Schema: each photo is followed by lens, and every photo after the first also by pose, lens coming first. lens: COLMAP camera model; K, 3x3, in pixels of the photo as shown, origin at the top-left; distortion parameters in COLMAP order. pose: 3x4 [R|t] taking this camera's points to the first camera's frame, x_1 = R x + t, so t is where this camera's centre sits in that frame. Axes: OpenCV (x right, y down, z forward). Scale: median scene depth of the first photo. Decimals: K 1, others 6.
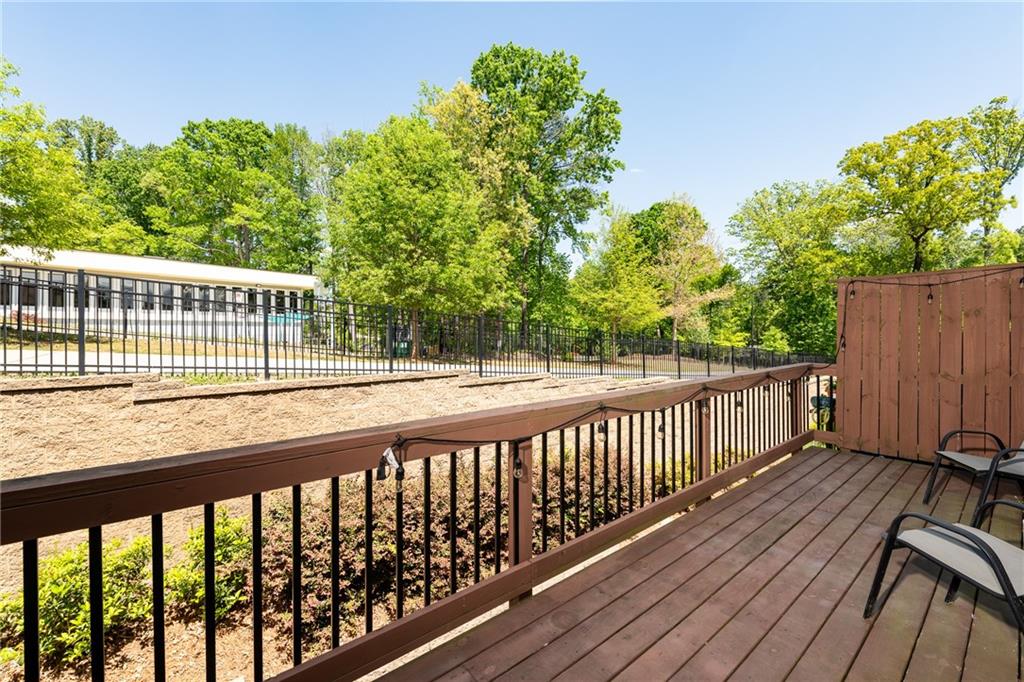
lens RADIAL K [[419.7, 0, 512.0], [0, 419.7, 341.0], [0, 0, 1]] dist [0.000102, -0.000061]
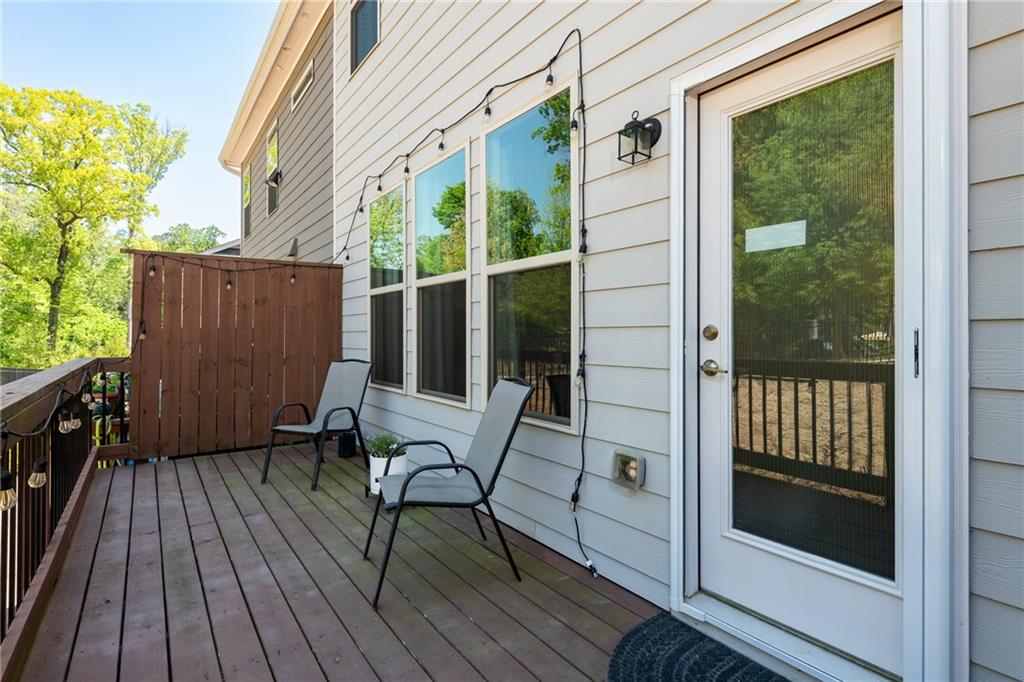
lens RADIAL K [[511.0, 0, 512.0], [0, 511.0, 341.0], [0, 0, 1]] dist [0.003056, 0.000564]
pose [[0.063279, -0.002488, 0.997993, -0.024916], [0.015790, 0.999874, 0.001491, 0.006029], [-0.997871, 0.015663, 0.063310, 0.036248]]
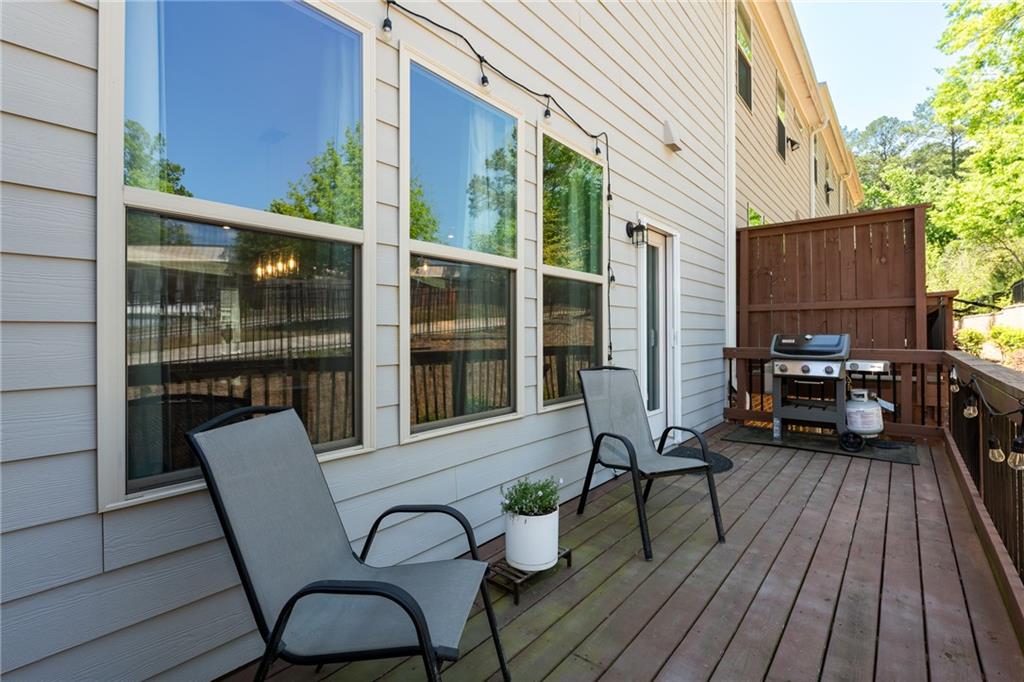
lens RADIAL K [[479.0, 0, 512.0], [0, 479.0, 341.0], [0, 0, 1]] dist [-0.003106, -0.000693]
pose [[-0.978934, 0.018498, -0.203339, 0.119408], [0.012129, 0.999397, 0.032525, 0.002783], [0.203818, 0.029374, -0.978568, 0.153857]]
